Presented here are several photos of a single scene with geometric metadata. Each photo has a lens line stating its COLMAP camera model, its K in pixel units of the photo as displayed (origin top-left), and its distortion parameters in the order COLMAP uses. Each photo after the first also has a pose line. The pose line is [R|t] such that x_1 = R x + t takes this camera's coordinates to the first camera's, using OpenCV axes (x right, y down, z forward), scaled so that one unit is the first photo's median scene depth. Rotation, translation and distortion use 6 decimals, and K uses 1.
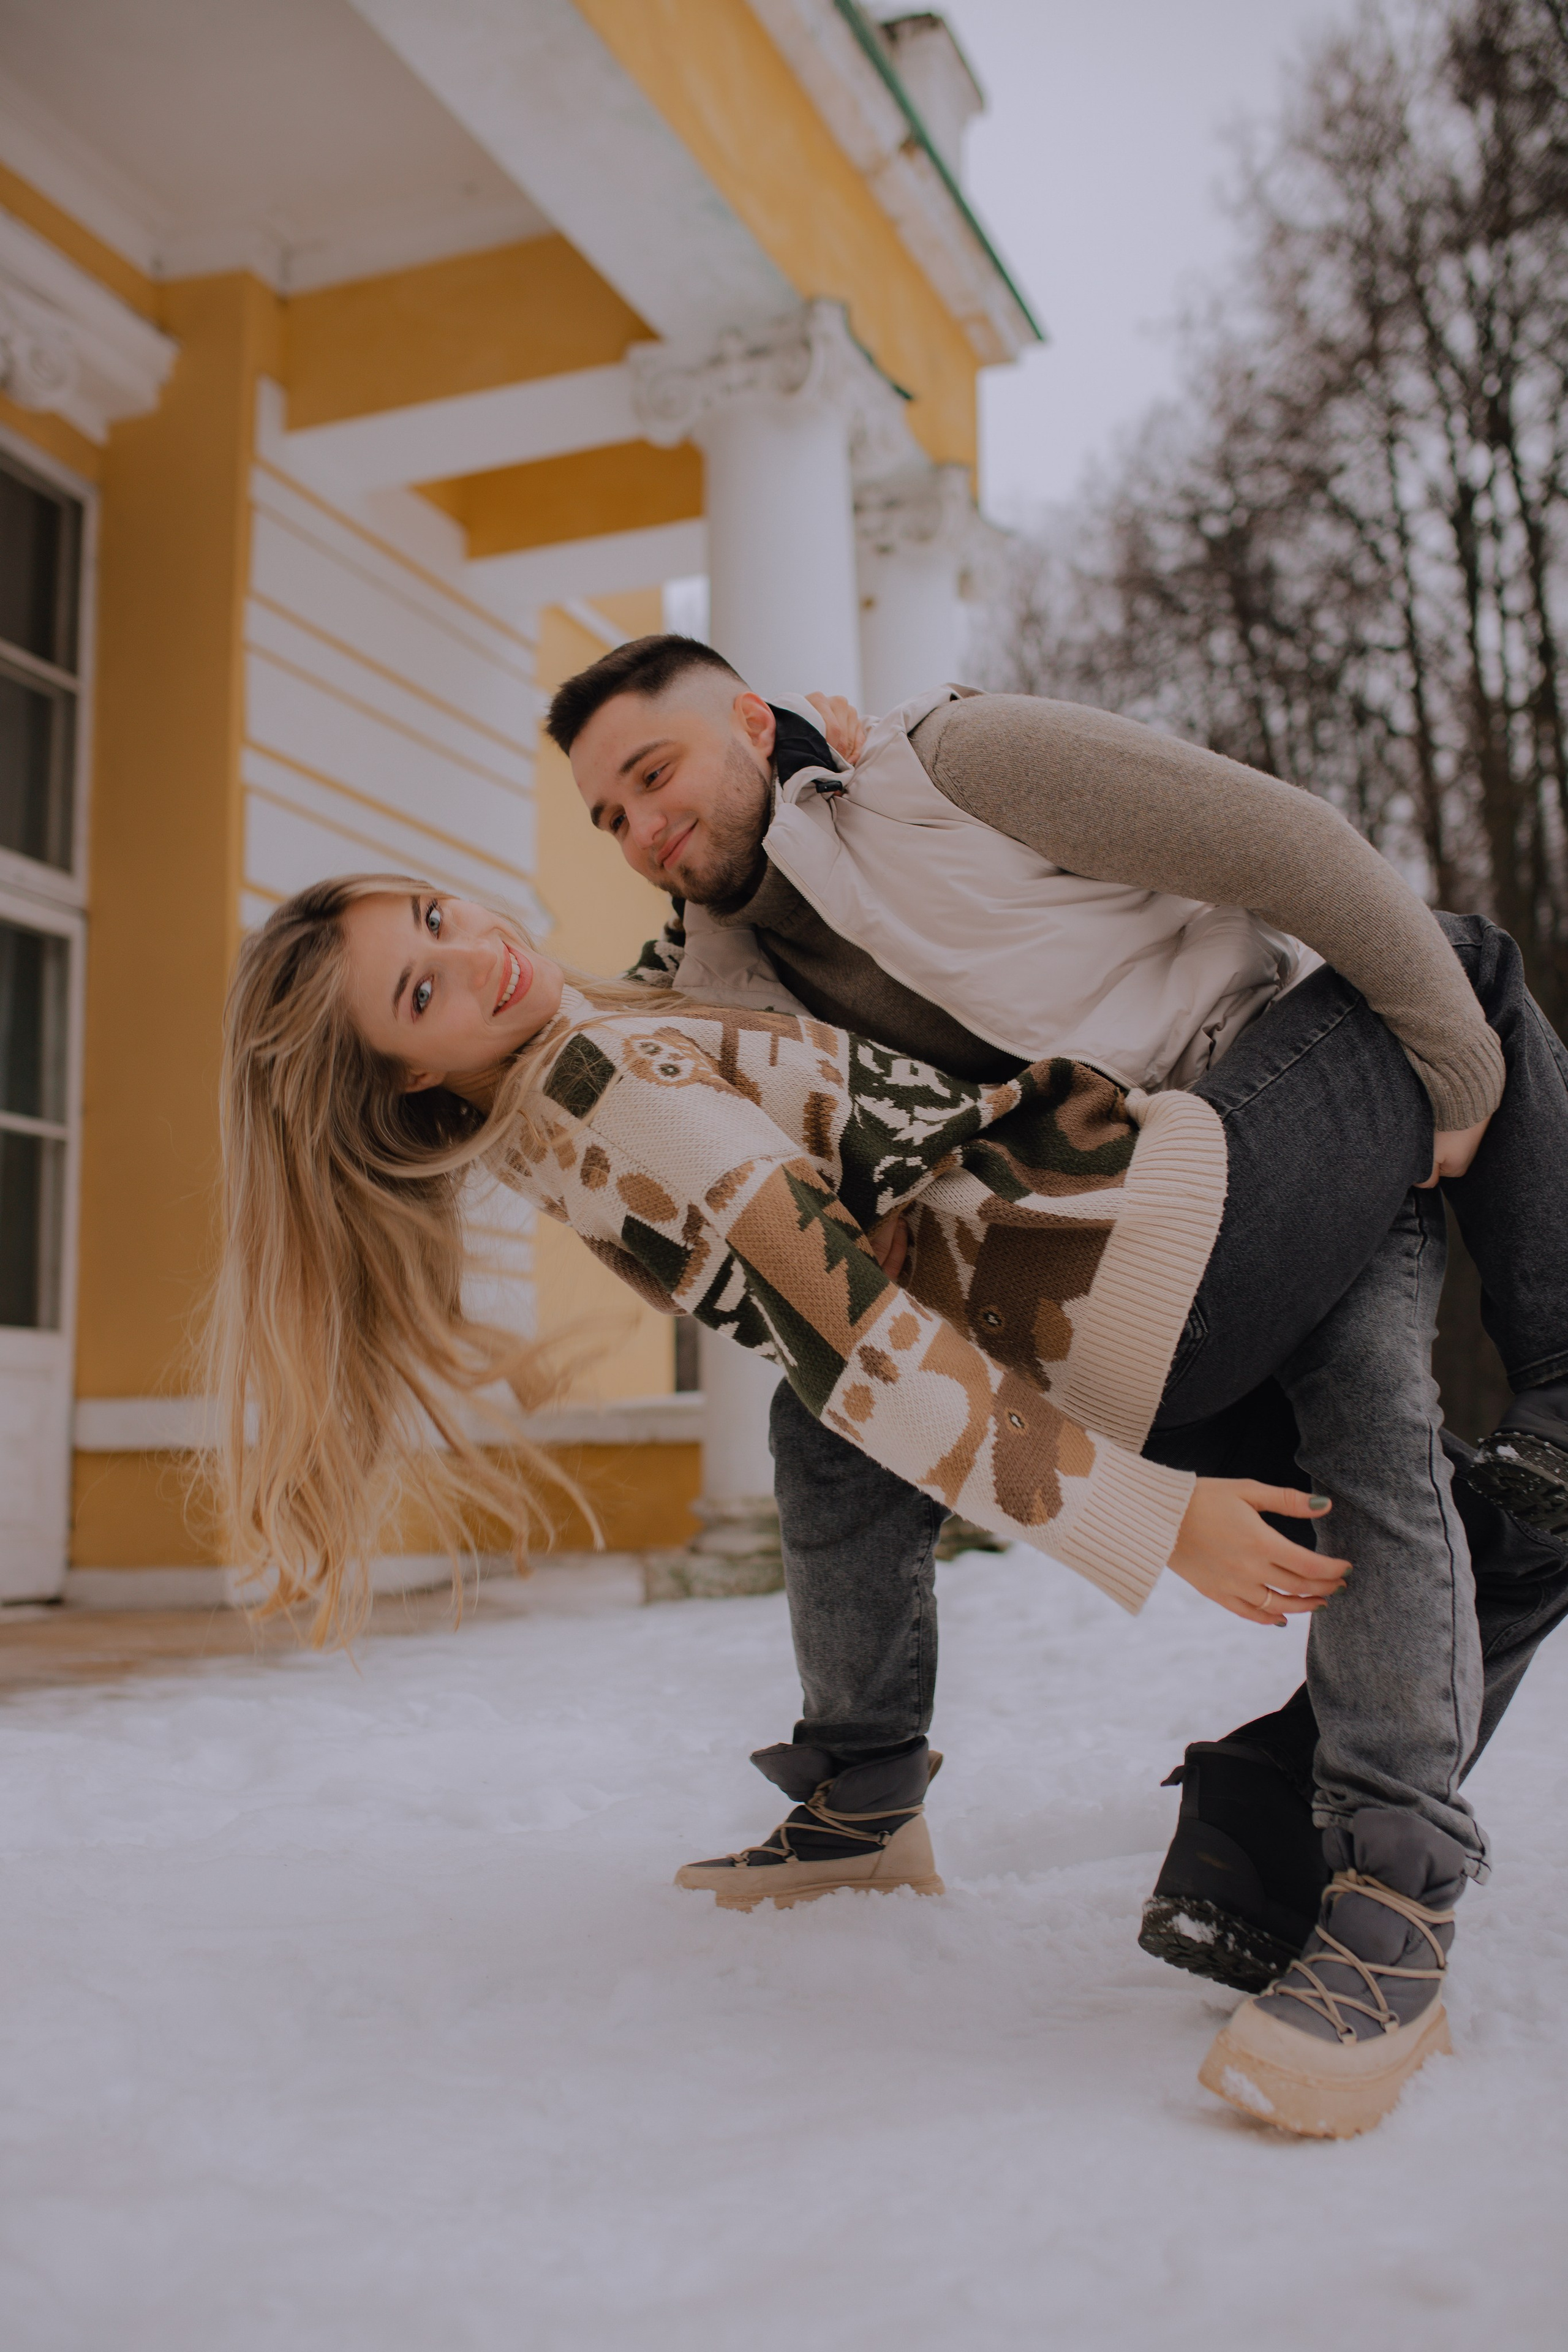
lens RADIAL K [[2242.6, 0, 769.4], [0, 2242.6, 1177.0], [0, 0, 1]] dist [-0.035511, 0.042035]
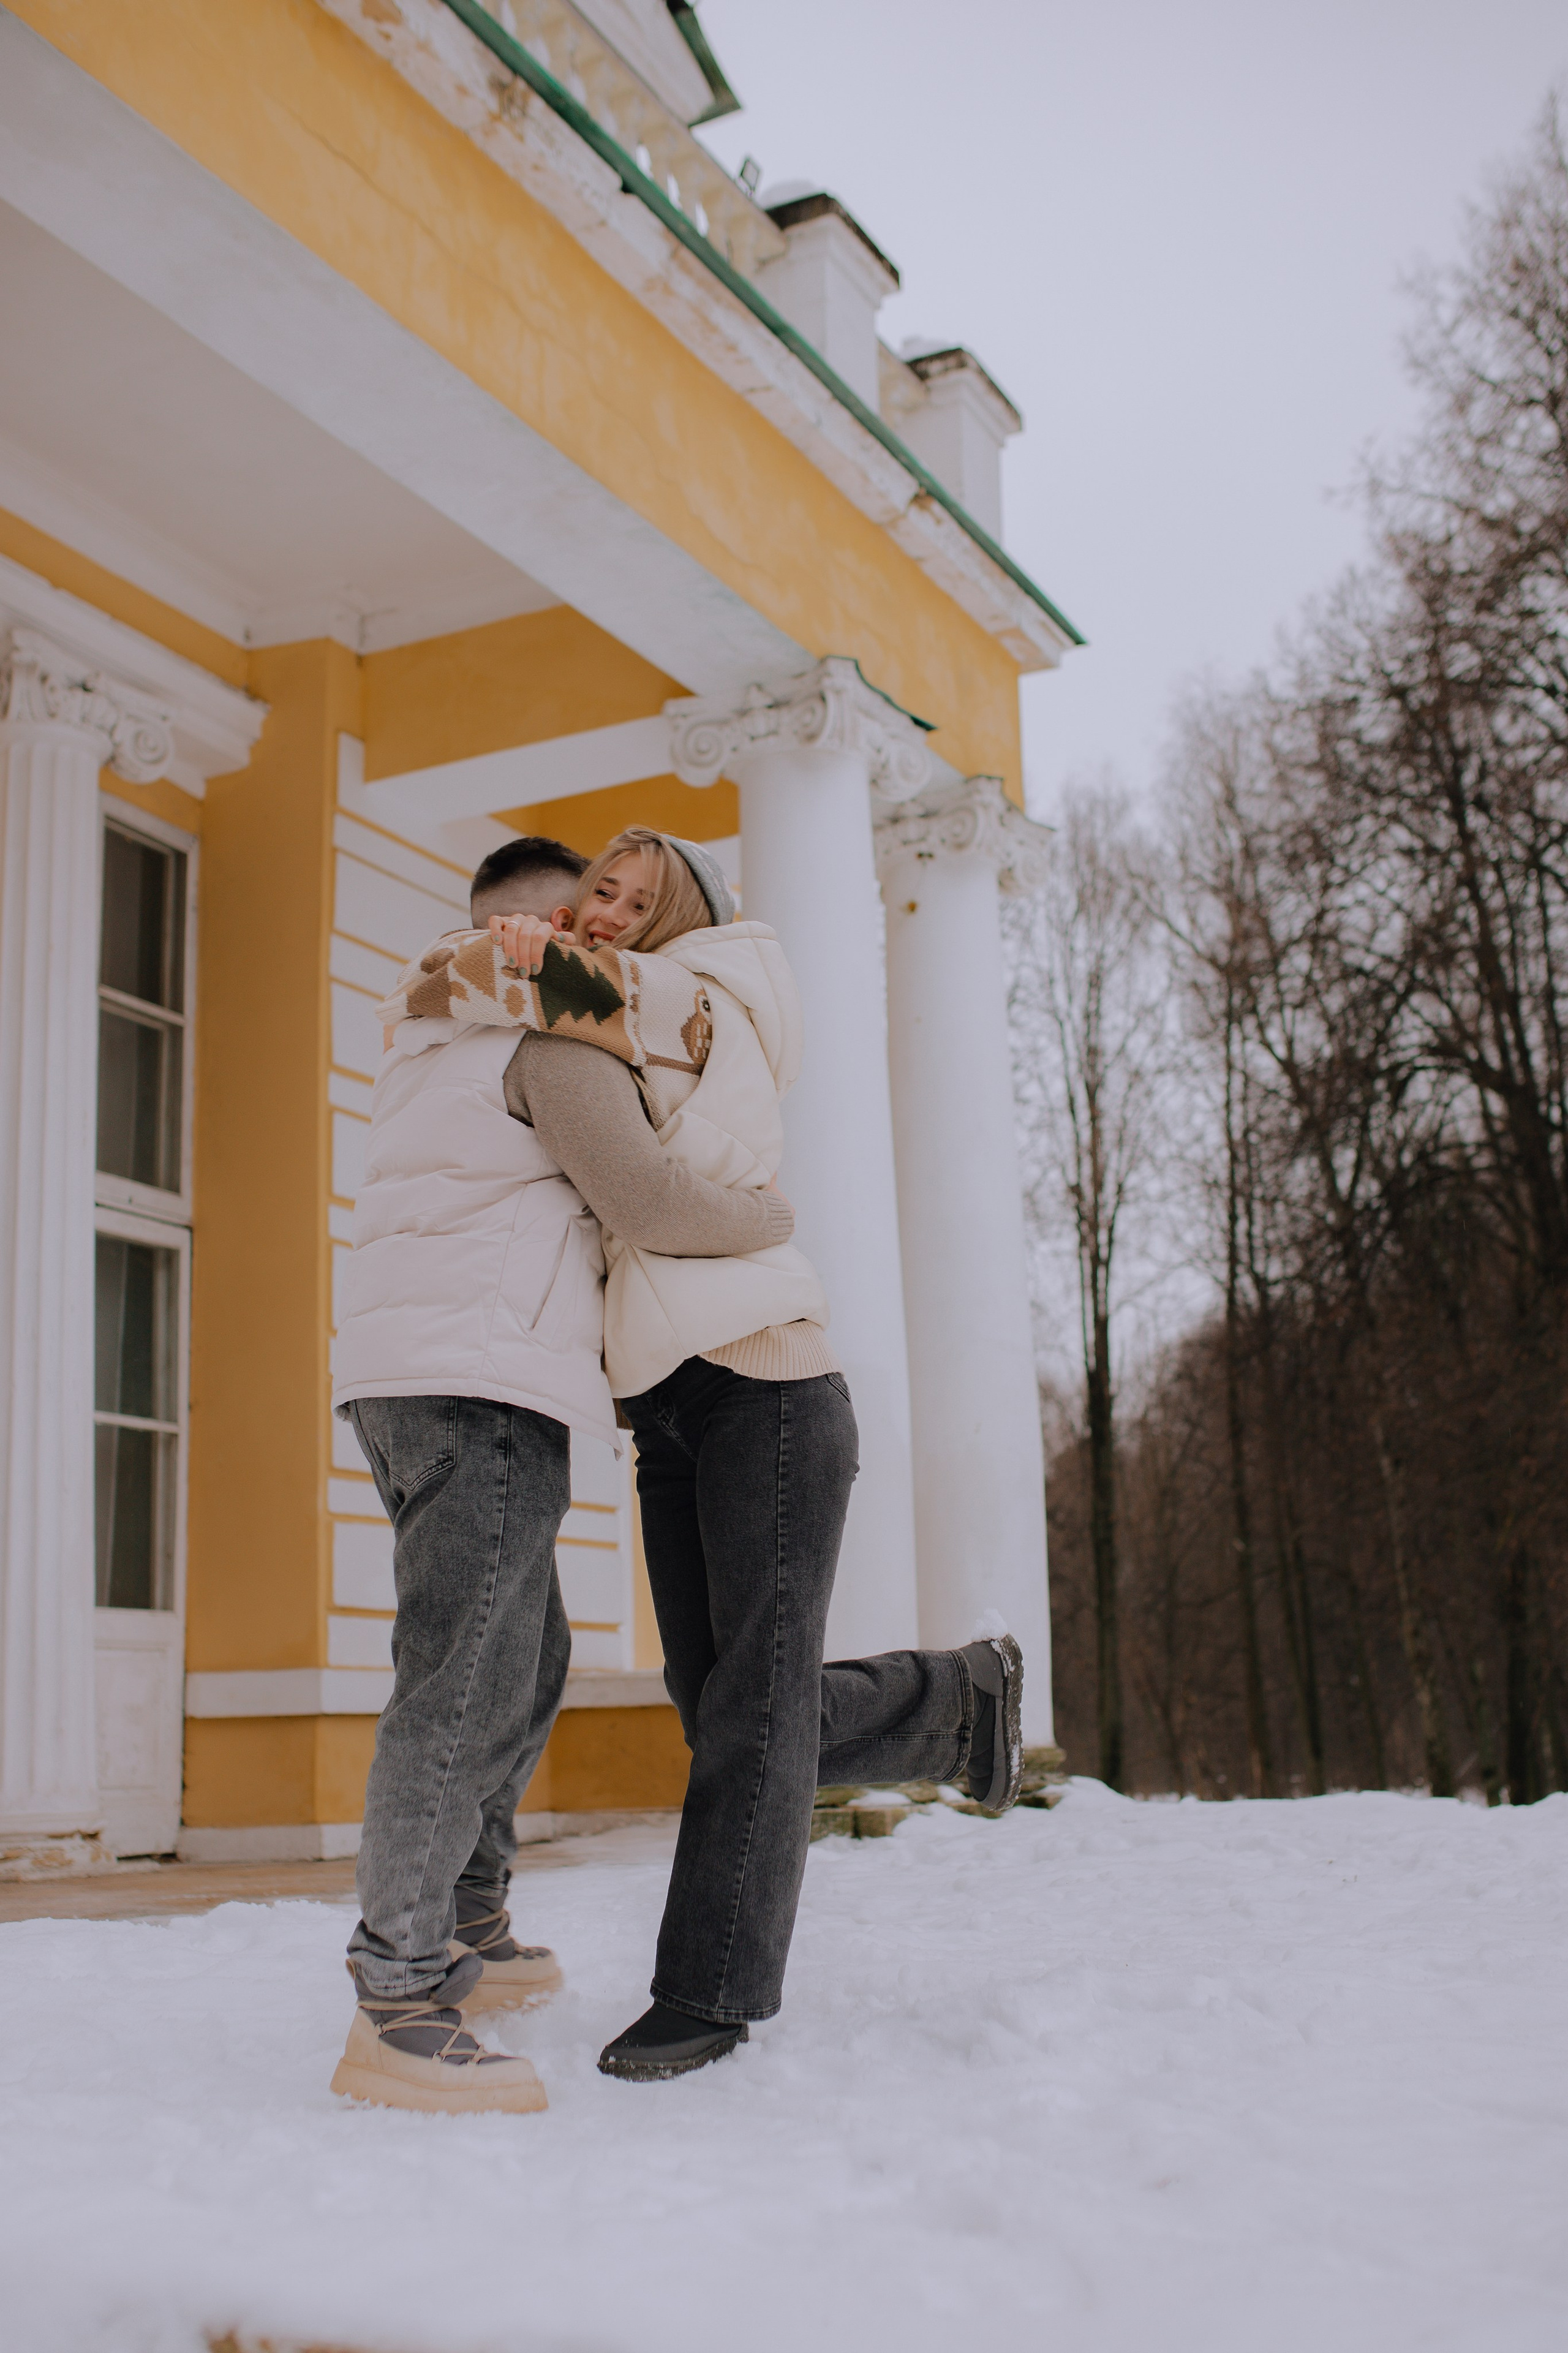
lens RADIAL K [[2533.9, 0, 782.9], [0, 2533.9, 1280.7], [0, 0, 1]] dist [-0.036957, 0.034233]
pose [[0.995620, -0.026992, -0.089508, 0.094138], [0.022809, 0.998614, -0.047425, -0.025935], [0.090664, 0.045176, 0.994856, -0.209131]]
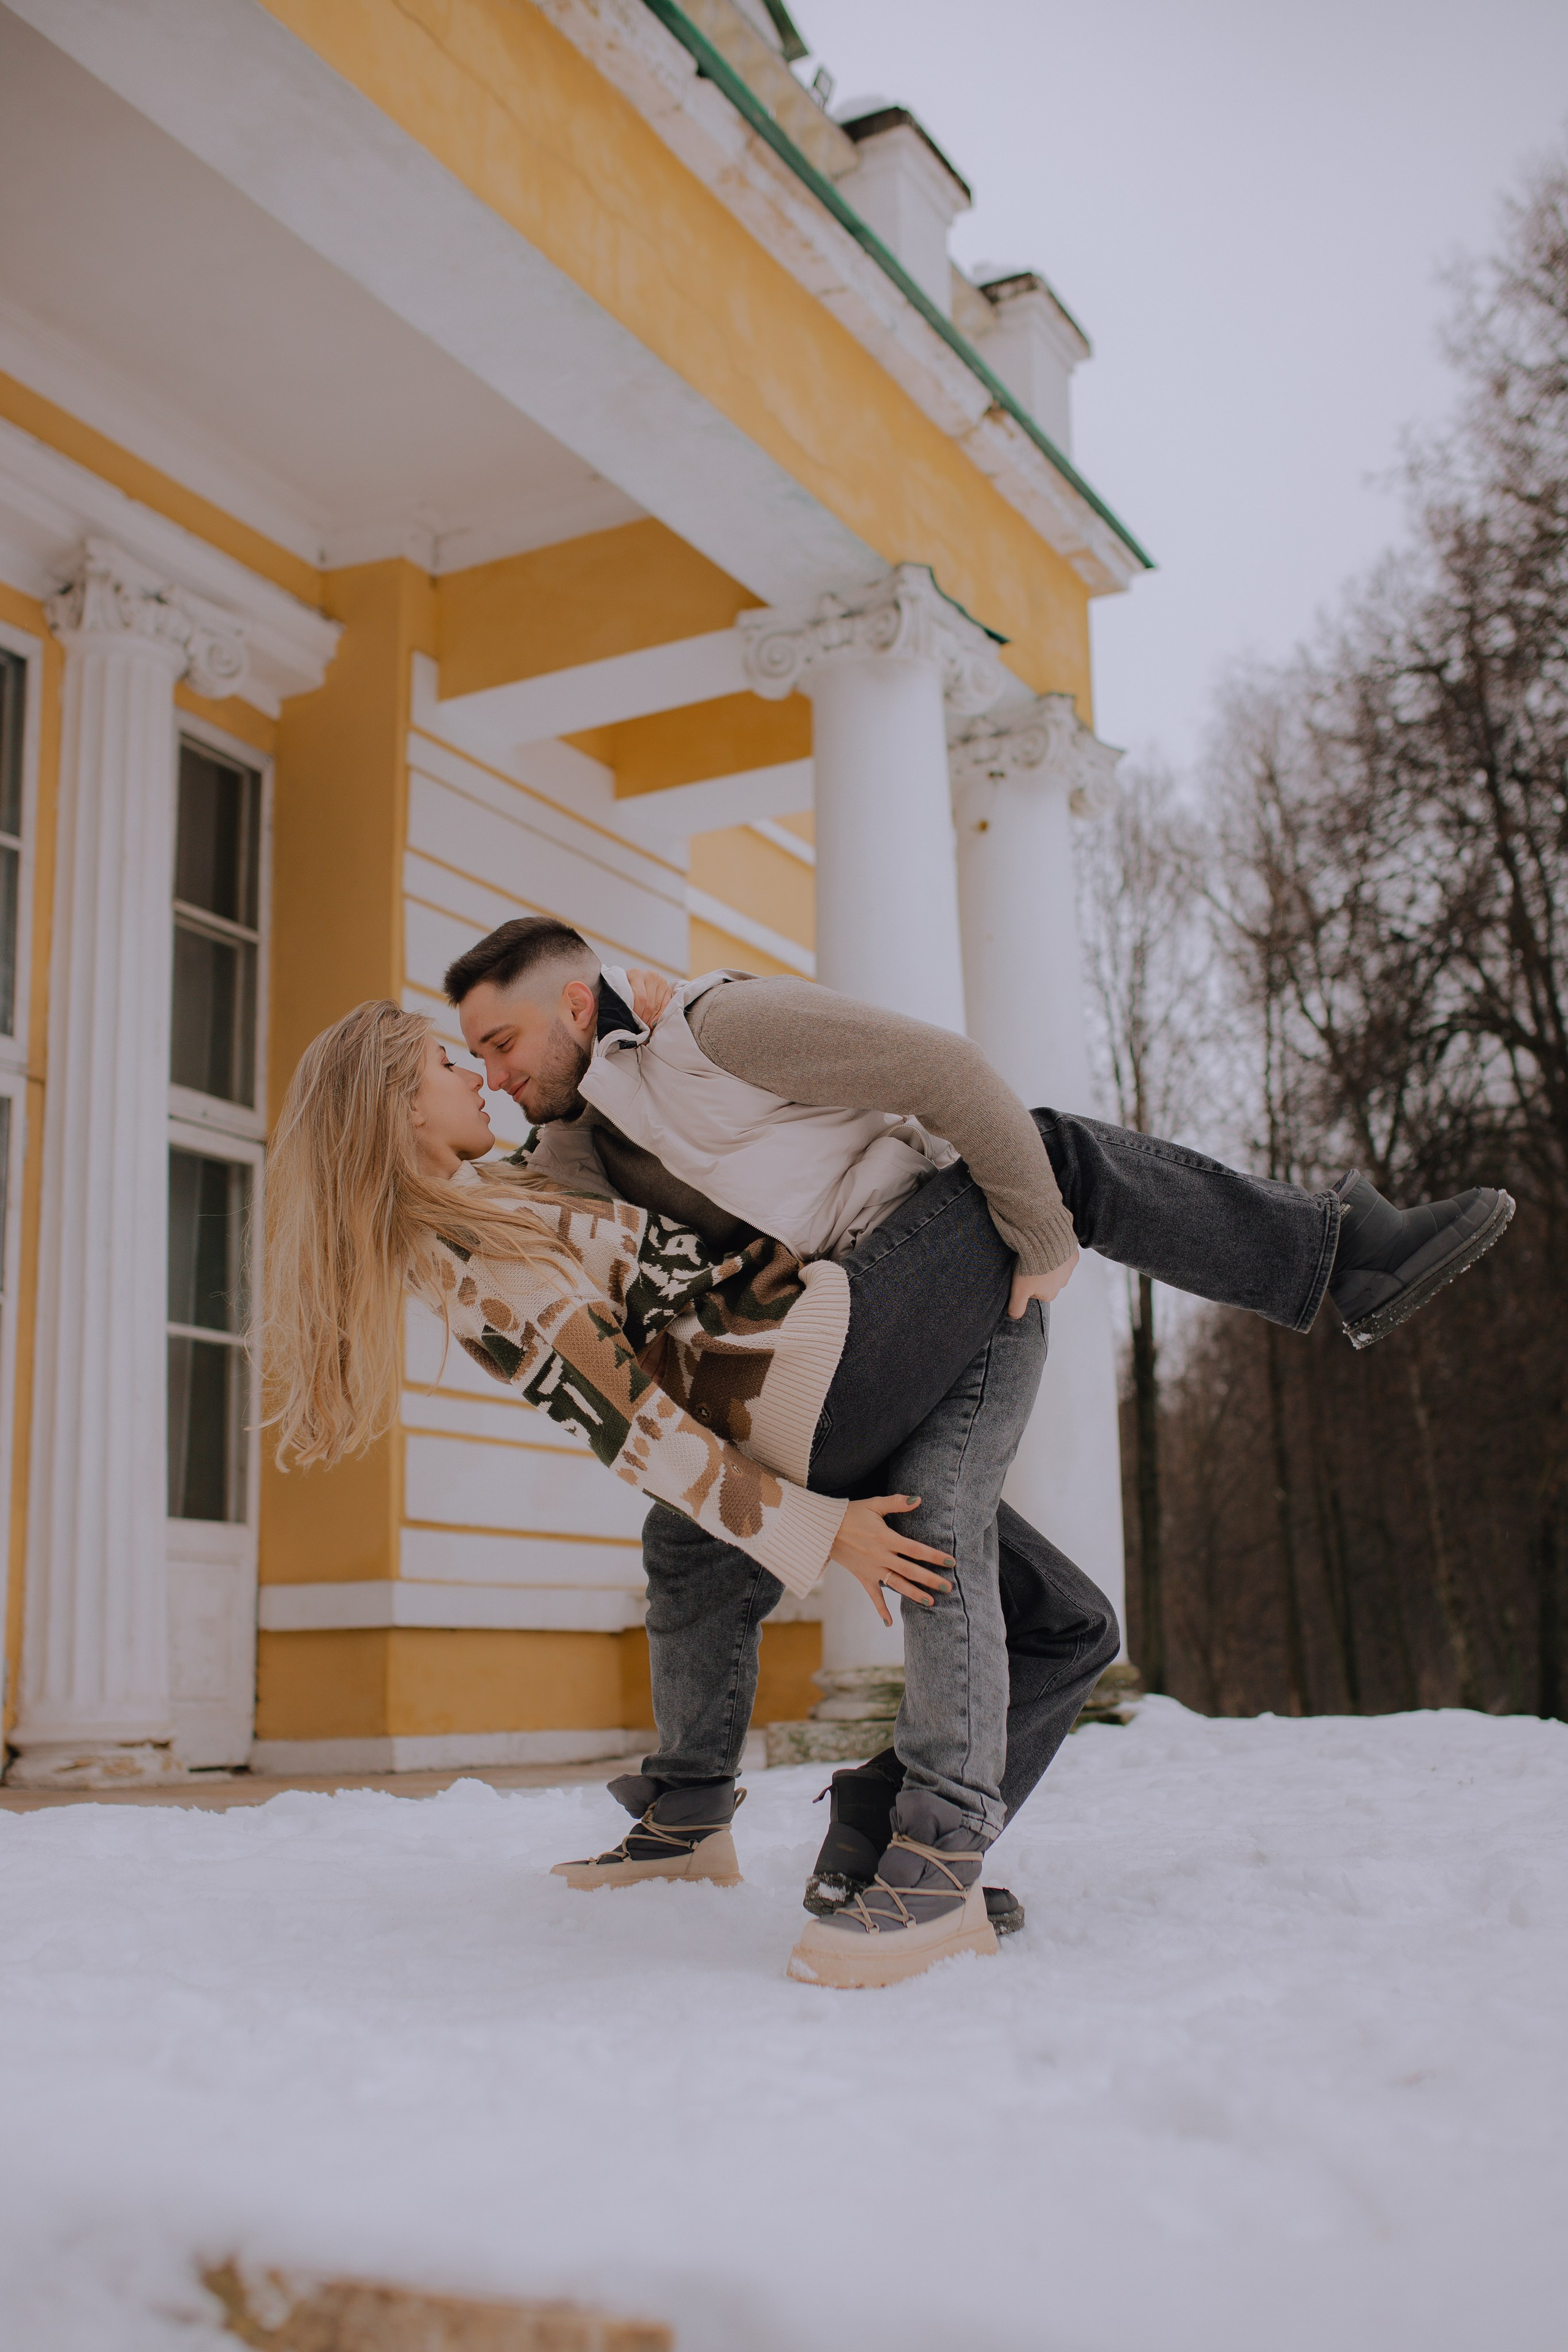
lens RADIAL K [[2389.8, 0, 783.1], [0, 2389.8, 1249.5], [0, 0, 1]] dist [-0.038981, 0.045798]
pose [[0.993432, -0.026708, -0.111260, 0.077266], [0.021220, 0.998513, -0.050218, -0.000717], [0.112436, 0.047527, 0.992522, -0.136913]]
